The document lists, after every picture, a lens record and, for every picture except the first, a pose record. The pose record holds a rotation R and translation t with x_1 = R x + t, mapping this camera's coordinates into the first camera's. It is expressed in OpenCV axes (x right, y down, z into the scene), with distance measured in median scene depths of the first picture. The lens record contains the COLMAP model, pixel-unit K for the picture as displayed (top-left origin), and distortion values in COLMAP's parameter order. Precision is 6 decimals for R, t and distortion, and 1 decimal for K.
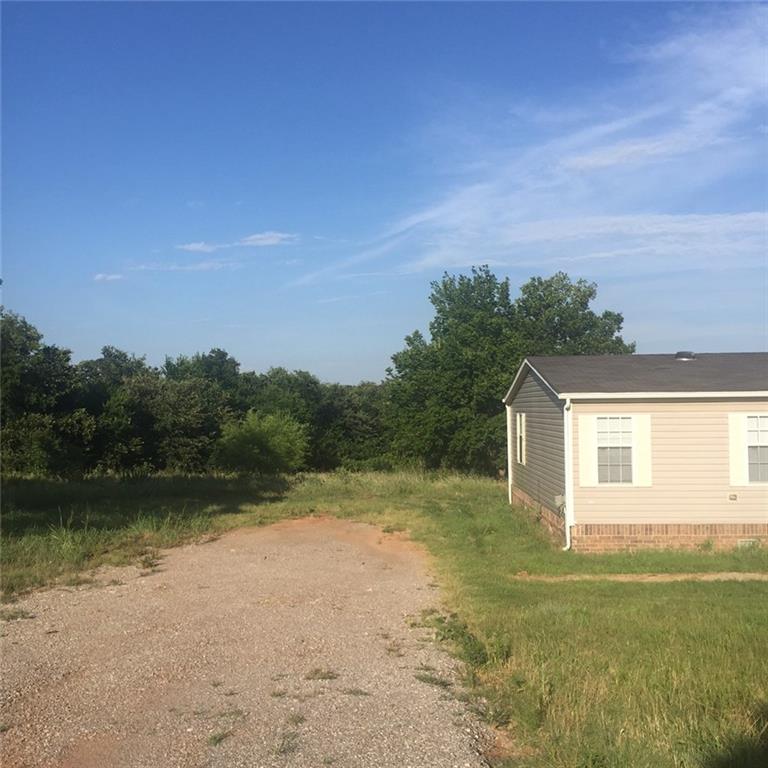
lens RADIAL K [[884.6, 0, 384.0], [0, 884.6, 384.0], [0, 0, 1]] dist [0.032042, 0.039748]
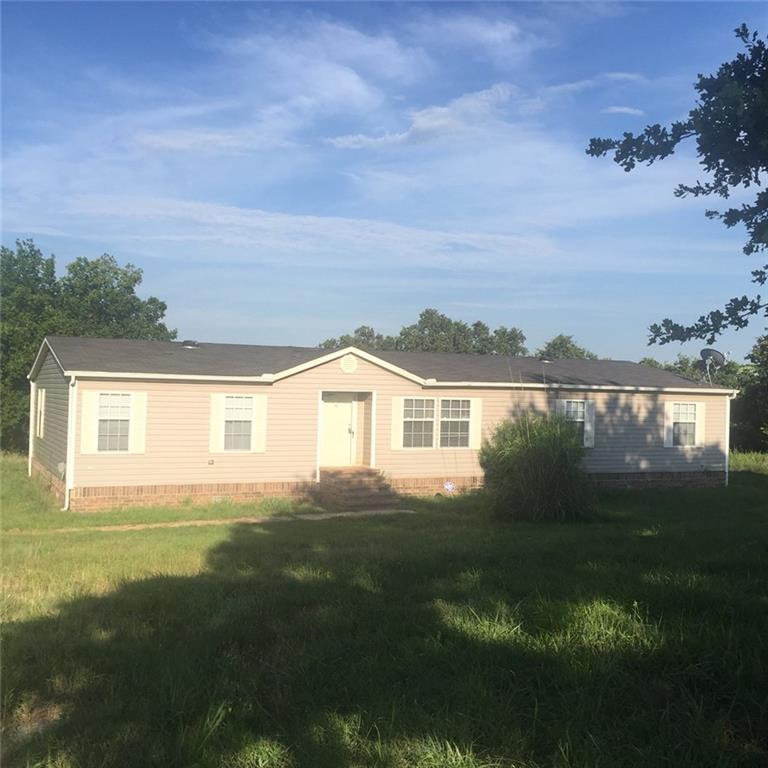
lens RADIAL K [[884.6, 0, 384.0], [0, 884.6, 384.0], [0, 0, 1]] dist [0.032042, 0.039748]
pose [[0.885575, 0.037541, 0.462977, 0.025315], [-0.046256, 0.998902, 0.007479, 0.000077], [-0.462188, -0.028039, 0.886339, -0.127107]]
